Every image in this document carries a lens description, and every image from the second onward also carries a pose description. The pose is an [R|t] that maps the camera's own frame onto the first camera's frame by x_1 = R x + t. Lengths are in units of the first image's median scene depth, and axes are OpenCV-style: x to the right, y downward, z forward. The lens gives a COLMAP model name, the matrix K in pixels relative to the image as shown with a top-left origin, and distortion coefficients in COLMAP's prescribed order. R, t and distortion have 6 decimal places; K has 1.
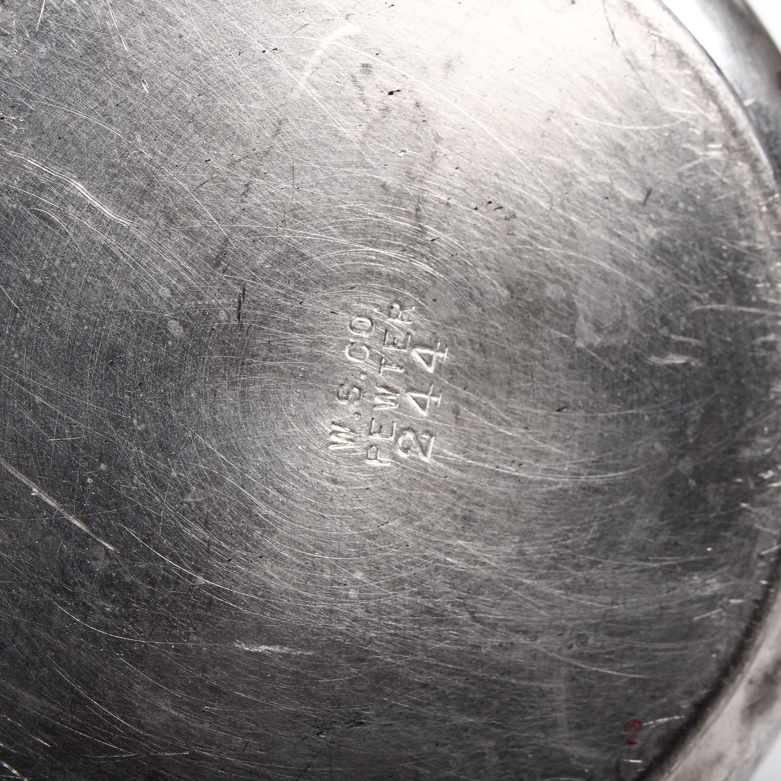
lens RADIAL K [[1378.7, 0, 390.7], [0, 1378.7, 390.0], [0, 0, 1]] dist [-0.085823, 0.000000]
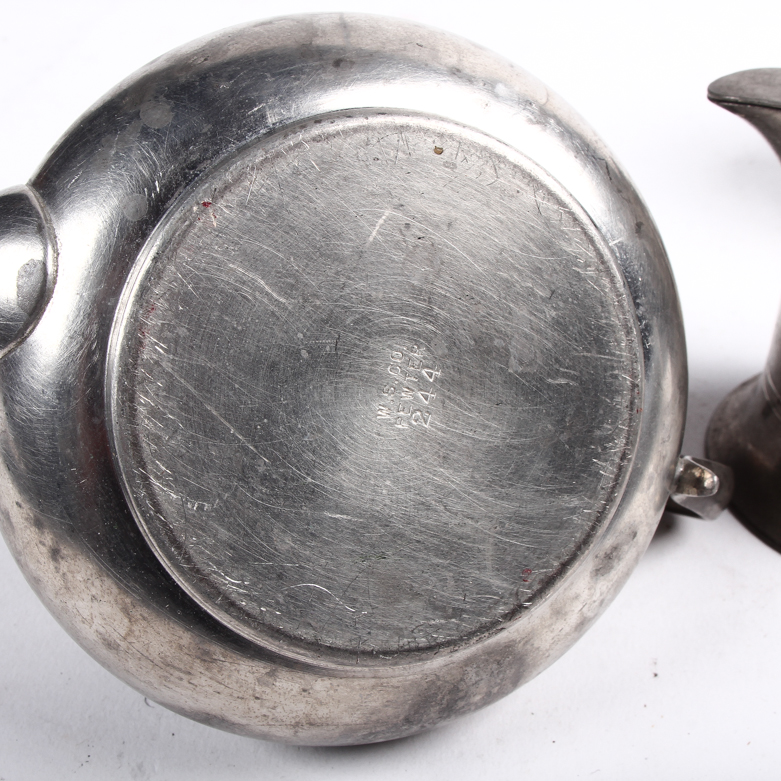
lens RADIAL K [[1378.7, 0, 390.4], [0, 1378.7, 390.8], [0, 0, 1]] dist [-0.085823, 0.000000]
pose [[0.997846, 0.061050, -0.024022, 0.019273], [-0.060055, 0.997387, 0.040150, -0.075351], [0.026411, -0.038621, 0.998905, -0.956122]]
